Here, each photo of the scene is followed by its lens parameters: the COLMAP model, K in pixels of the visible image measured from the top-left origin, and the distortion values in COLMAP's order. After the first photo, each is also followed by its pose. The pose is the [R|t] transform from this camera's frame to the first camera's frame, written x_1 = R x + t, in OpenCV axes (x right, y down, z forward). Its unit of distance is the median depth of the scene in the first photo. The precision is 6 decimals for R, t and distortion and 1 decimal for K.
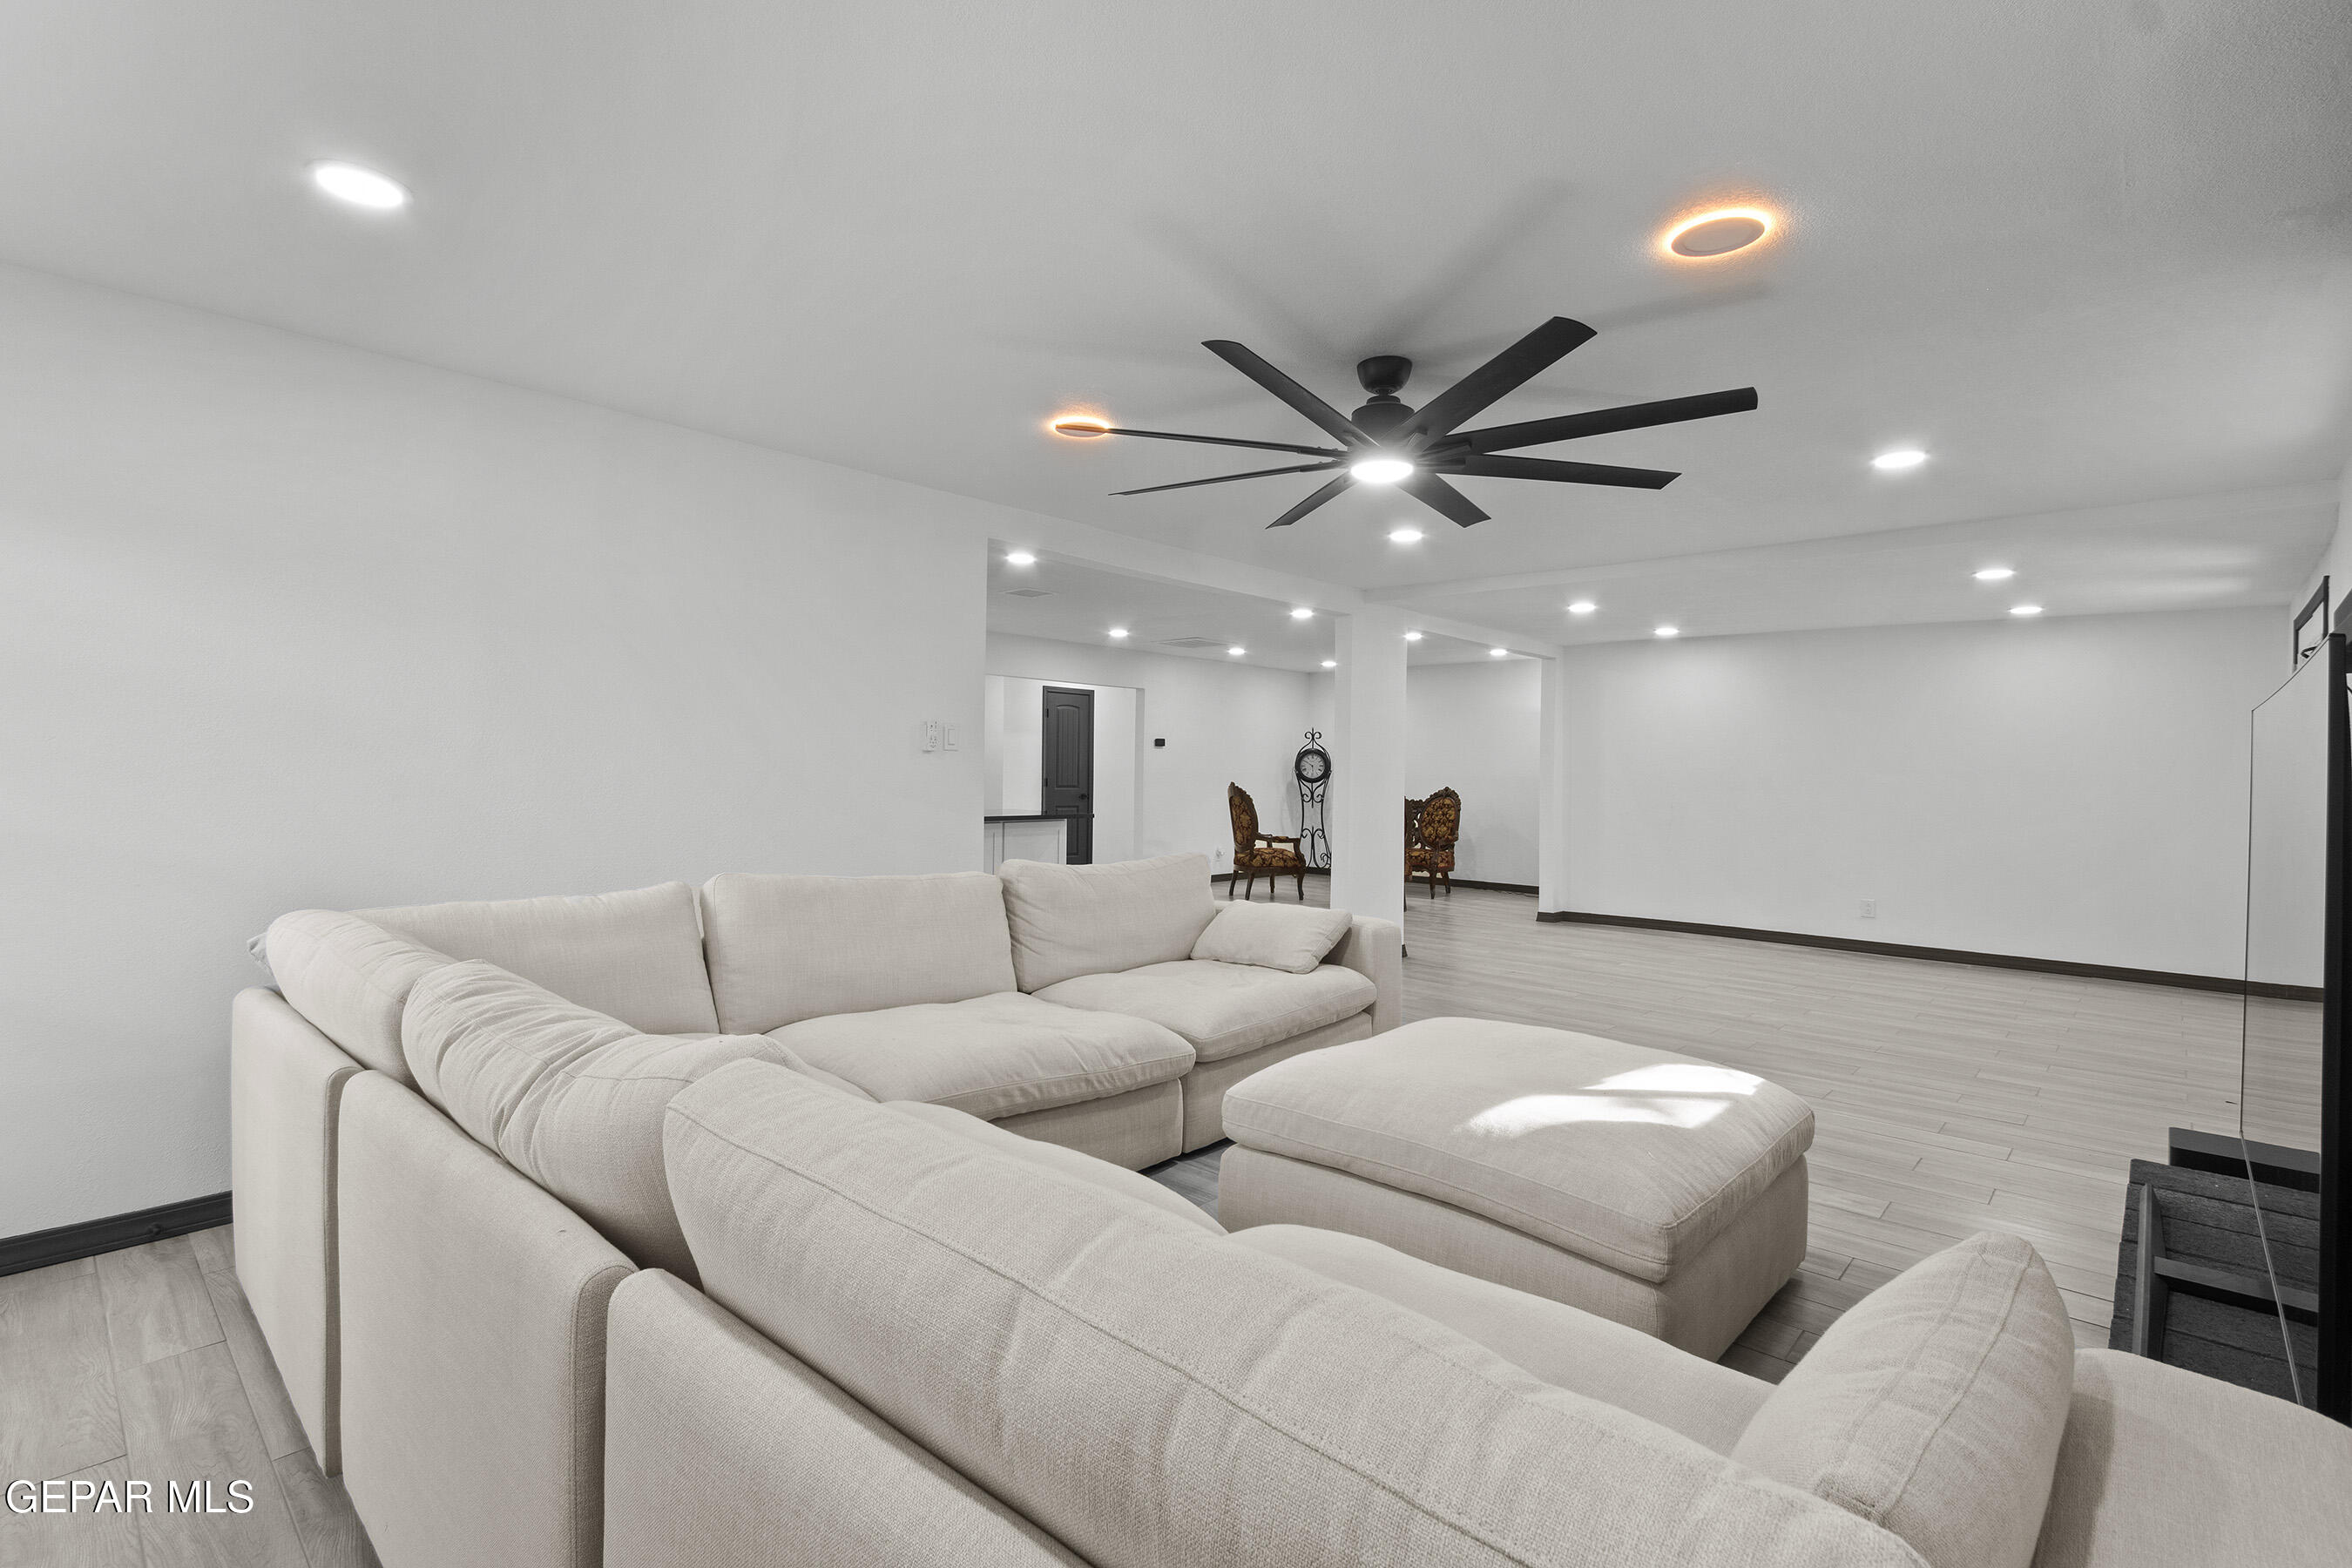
lens RADIAL K [[1076.0, 0, 1169.7], [0, 1076.0, 772.8], [0, 0, 1]] dist [0.004865, 0.000358]
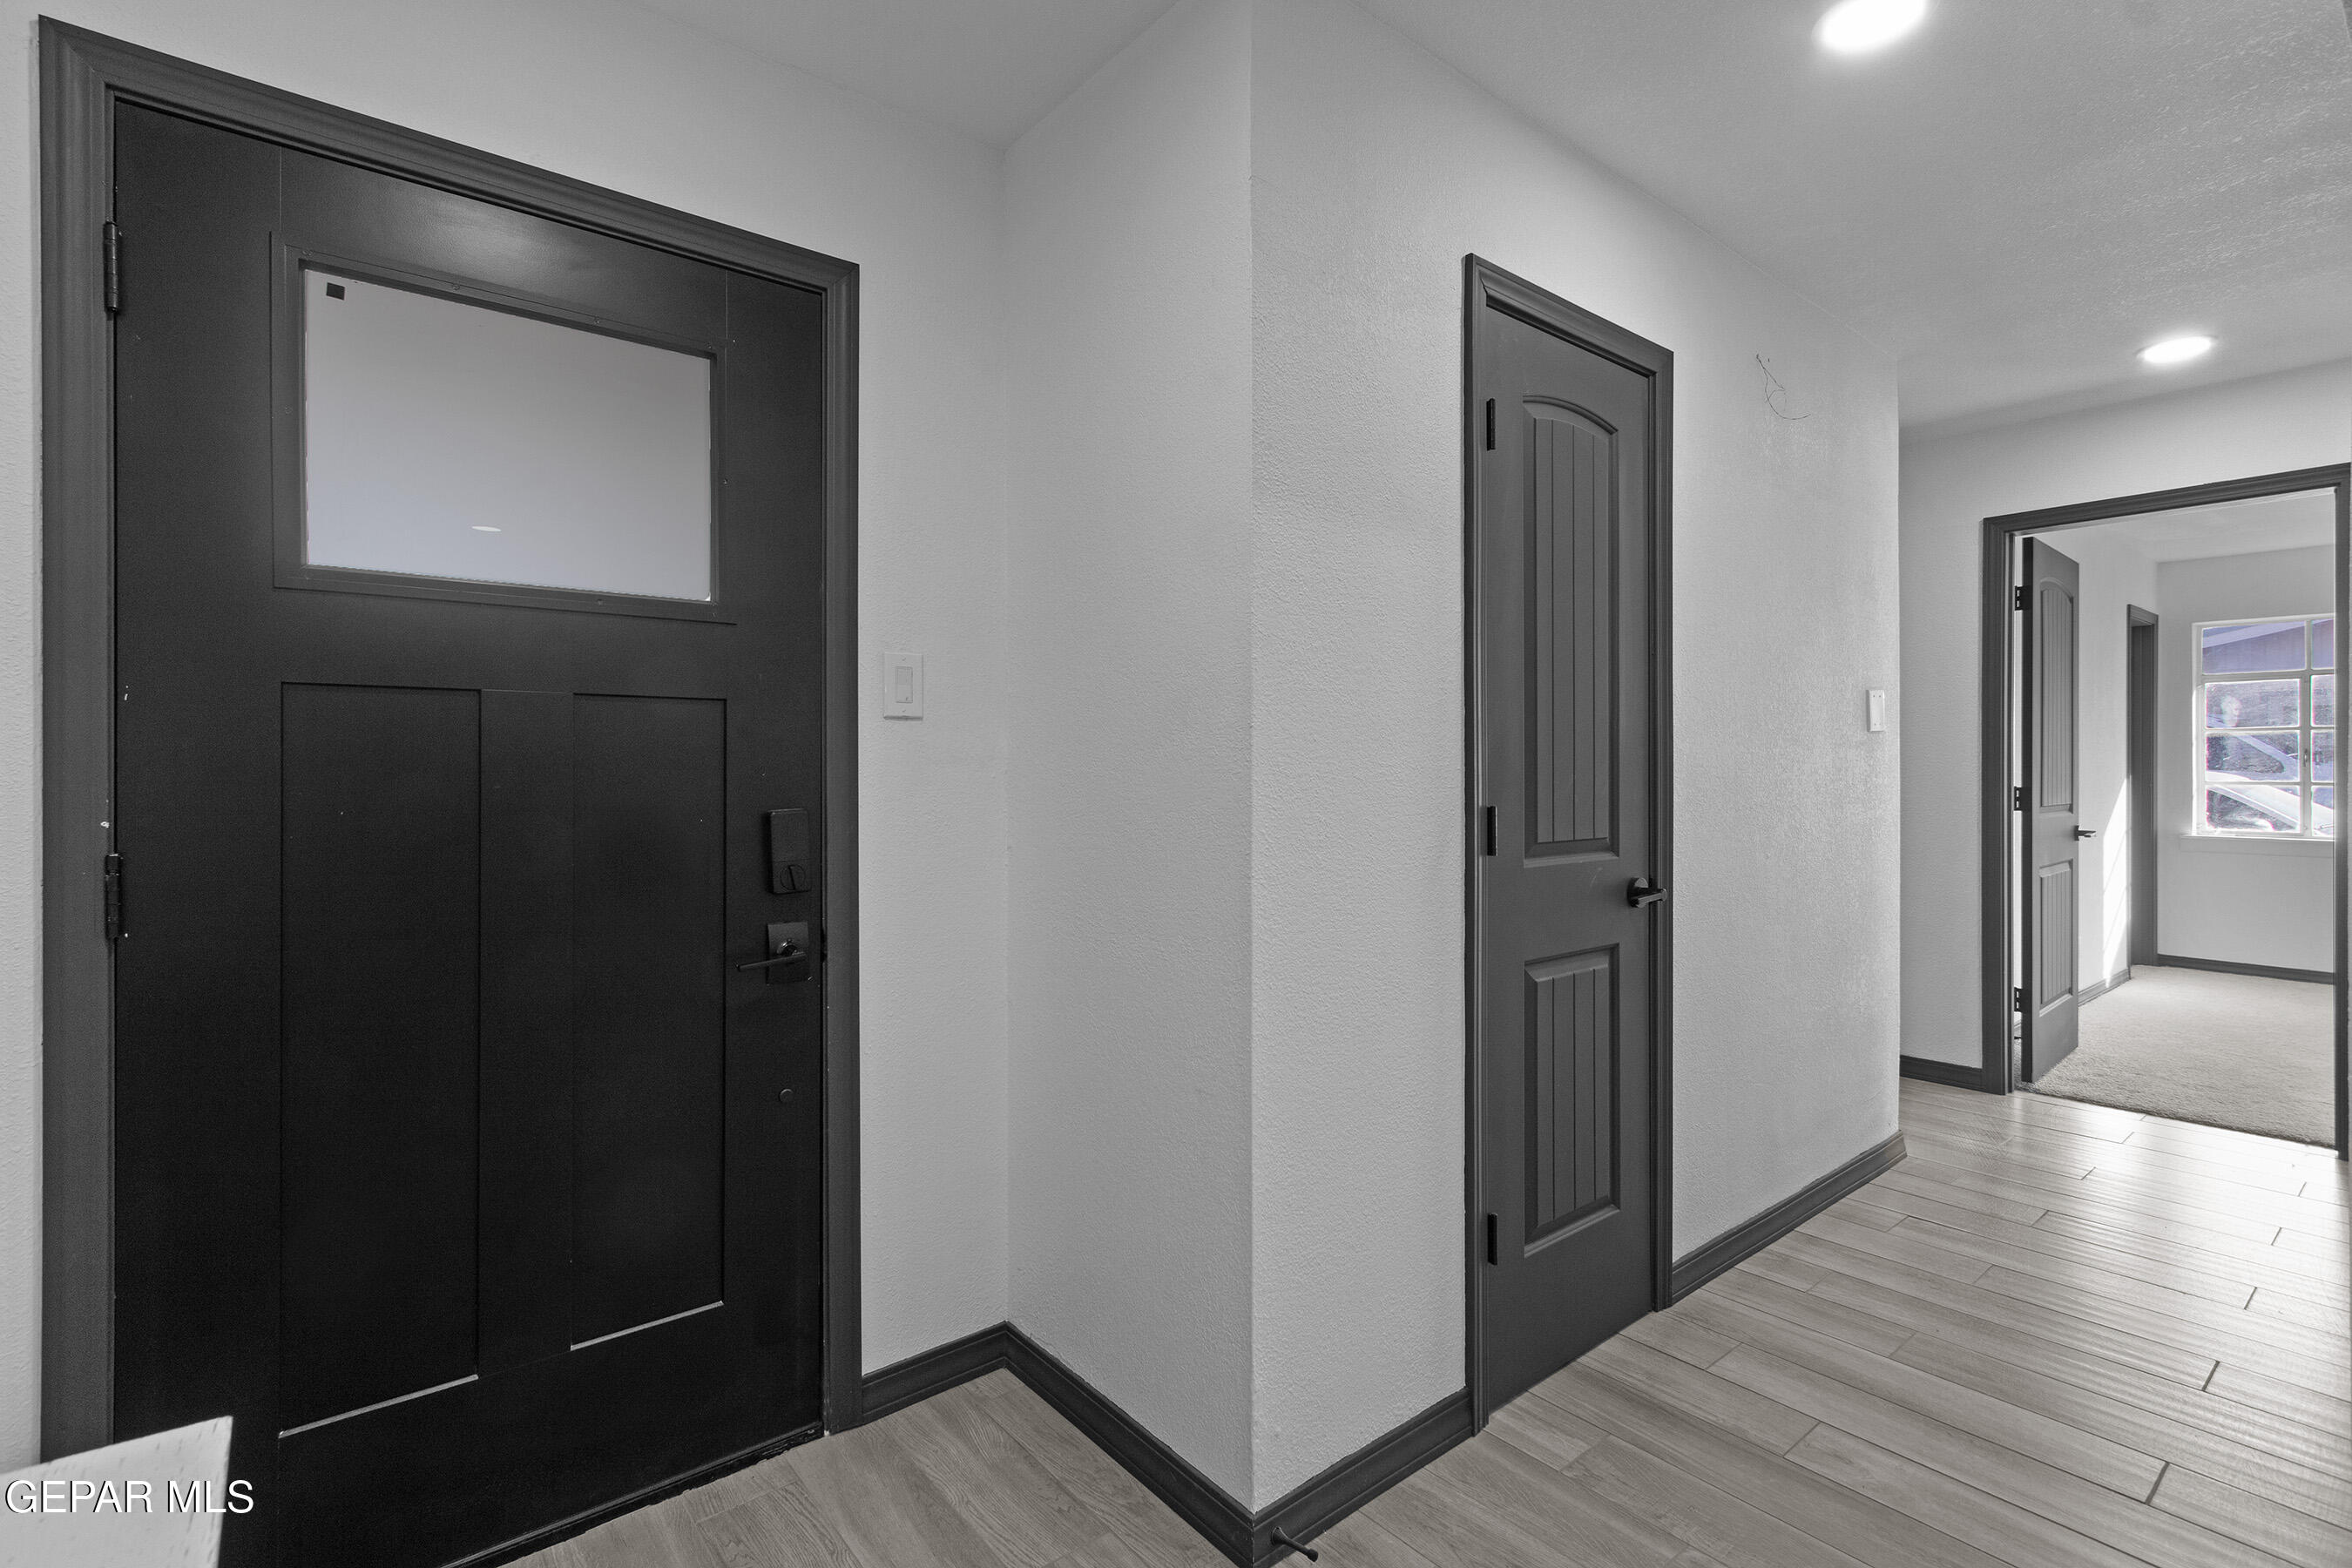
lens RADIAL K [[1076.0, 0, 1169.7], [0, 1076.0, 772.8], [0, 0, 1]] dist [0.004865, 0.000358]
pose [[0.987387, -0.014120, -0.157695, -0.126495], [0.013914, 0.999900, -0.002410, -0.000323], [0.157714, 0.000185, 0.987485, 0.761117]]
